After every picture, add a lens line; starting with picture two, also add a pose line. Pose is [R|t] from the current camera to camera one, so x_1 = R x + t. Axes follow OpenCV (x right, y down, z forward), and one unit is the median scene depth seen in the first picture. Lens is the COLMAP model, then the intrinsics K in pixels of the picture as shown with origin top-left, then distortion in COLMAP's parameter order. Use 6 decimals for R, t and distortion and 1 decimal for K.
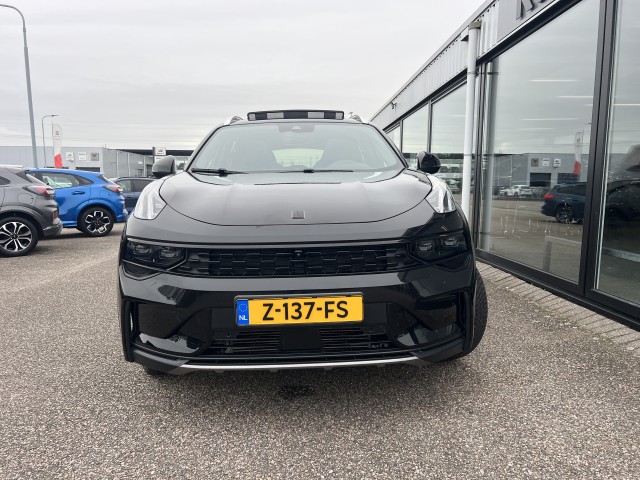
lens RADIAL K [[471.8, 0, 321.3], [0, 471.8, 240.5], [0, 0, 1]] dist [0.026279, -0.001956]
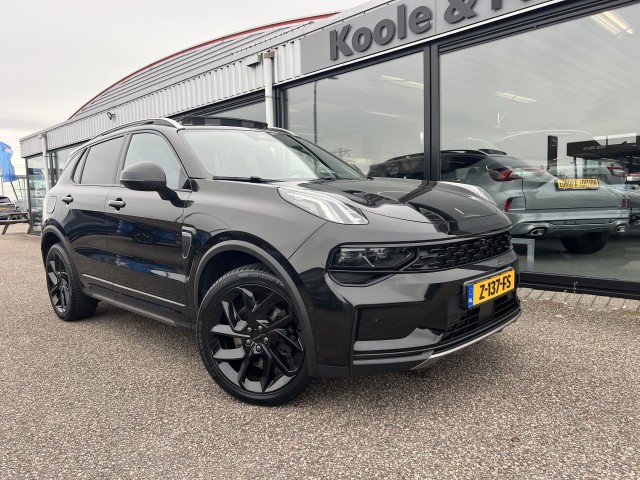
lens RADIAL K [[471.8, 0, 321.3], [0, 471.8, 240.5], [0, 0, 1]] dist [0.026279, -0.001956]
pose [[0.733927, -0.081662, 0.674301, -1.149835], [0.105855, 0.994368, 0.005208, -0.026290], [-0.670929, 0.067556, 0.738438, 0.358417]]
